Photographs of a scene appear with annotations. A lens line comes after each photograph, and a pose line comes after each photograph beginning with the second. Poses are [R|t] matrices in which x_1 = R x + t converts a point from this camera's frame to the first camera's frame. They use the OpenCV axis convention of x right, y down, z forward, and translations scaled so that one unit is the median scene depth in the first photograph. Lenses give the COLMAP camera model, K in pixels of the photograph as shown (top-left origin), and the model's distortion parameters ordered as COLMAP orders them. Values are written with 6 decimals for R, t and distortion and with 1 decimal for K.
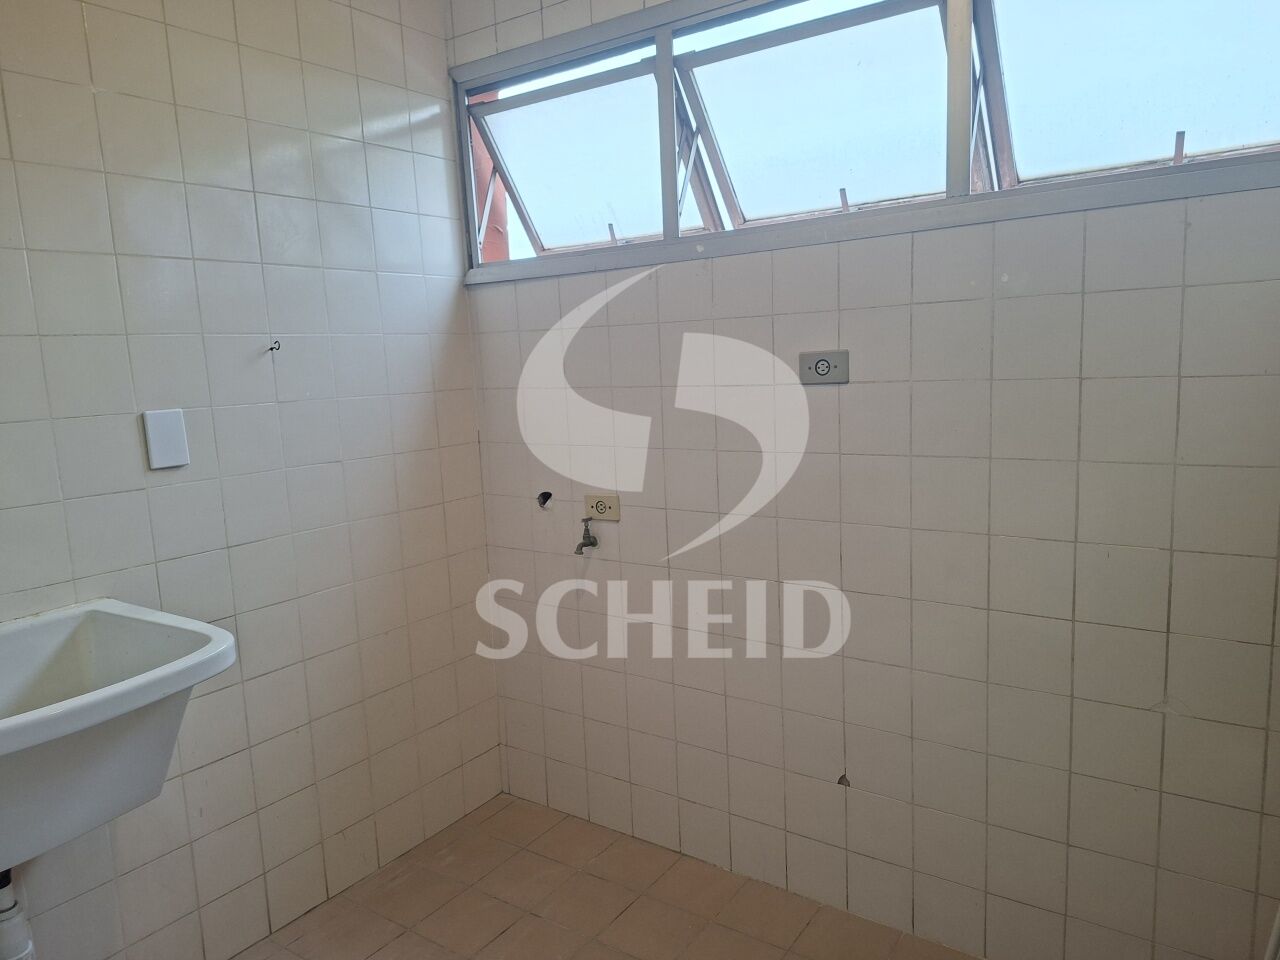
lens RADIAL K [[877.6, 0, 647.2], [0, 877.6, 489.4], [0, 0, 1]] dist [0.068936, -0.057455]
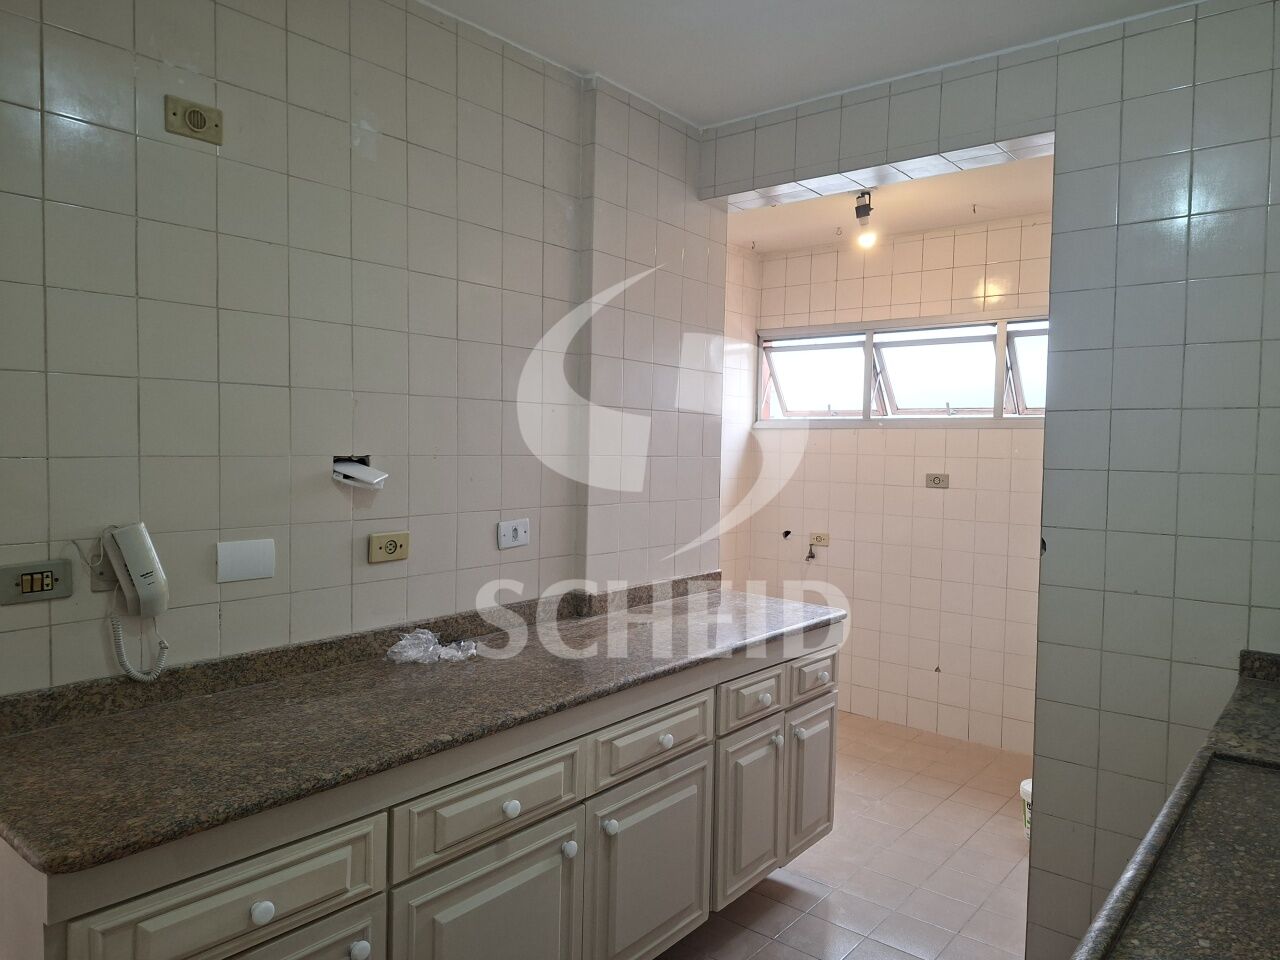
lens RADIAL K [[877.6, 0, 639.1], [0, 877.6, 473.3], [0, 0, 1]] dist [0.068936, -0.057455]
pose [[0.996251, 0.076451, -0.040492, -0.431476], [-0.081110, 0.988217, -0.129804, 0.182712], [0.030091, 0.132602, 0.990713, -1.169686]]
